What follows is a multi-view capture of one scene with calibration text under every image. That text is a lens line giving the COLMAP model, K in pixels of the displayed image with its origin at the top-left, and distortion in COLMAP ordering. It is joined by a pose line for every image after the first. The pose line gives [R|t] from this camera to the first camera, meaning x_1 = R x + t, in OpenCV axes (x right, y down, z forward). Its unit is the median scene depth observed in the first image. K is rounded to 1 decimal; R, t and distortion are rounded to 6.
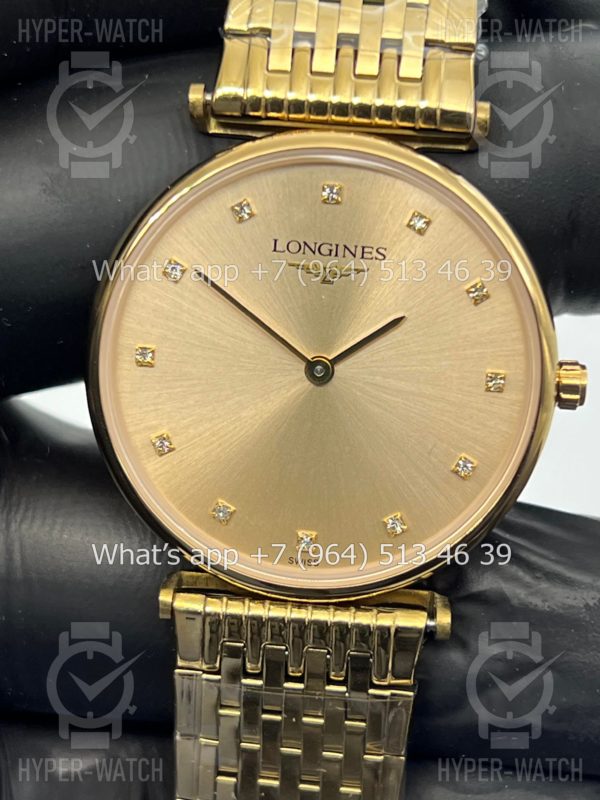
lens RADIAL K [[1826.3, 0, 300.0], [0, 1826.3, 400.0], [0, 0, 1]] dist [0.320319, -0.226114]
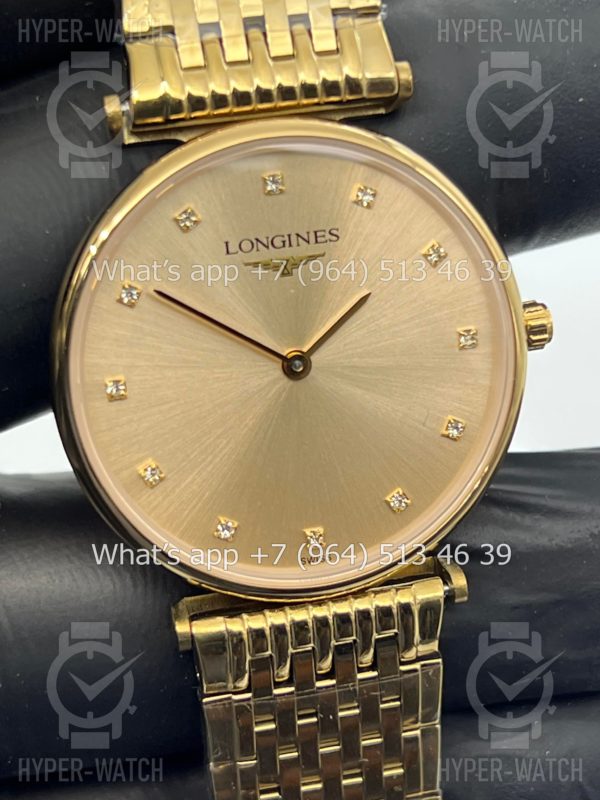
lens RADIAL K [[1826.3, 0, 300.0], [0, 1826.3, 400.0], [0, 0, 1]] dist [0.320319, -0.226114]
pose [[0.951287, -0.217522, 0.218486, -0.204047], [0.207012, 0.975818, 0.070182, -0.065864], [-0.228469, -0.021534, 0.973313, 0.052674]]
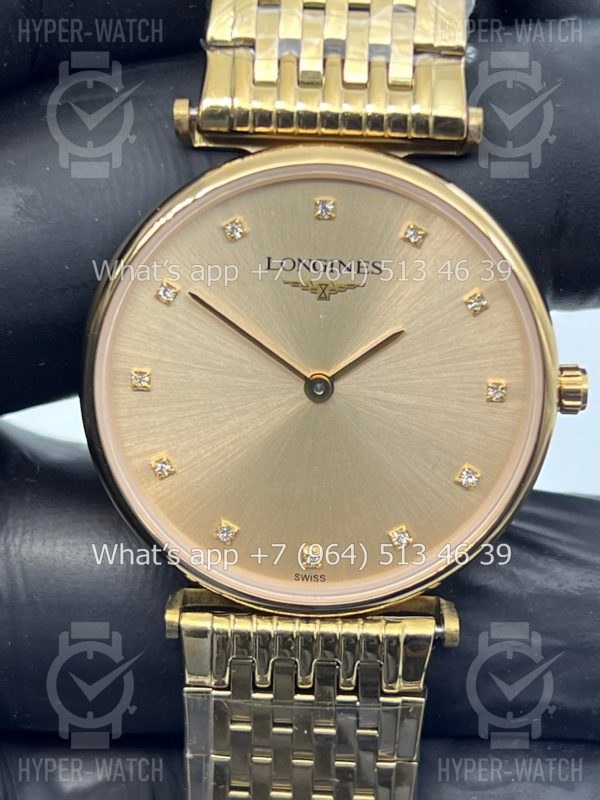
lens RADIAL K [[1826.3, 0, 300.0], [0, 1826.3, 400.0], [0, 0, 1]] dist [0.320319, -0.226114]
pose [[0.998423, -0.044640, 0.034048, -0.033469], [0.041561, 0.995401, 0.086311, -0.095141], [-0.037745, -0.084759, 0.995686, 0.017402]]
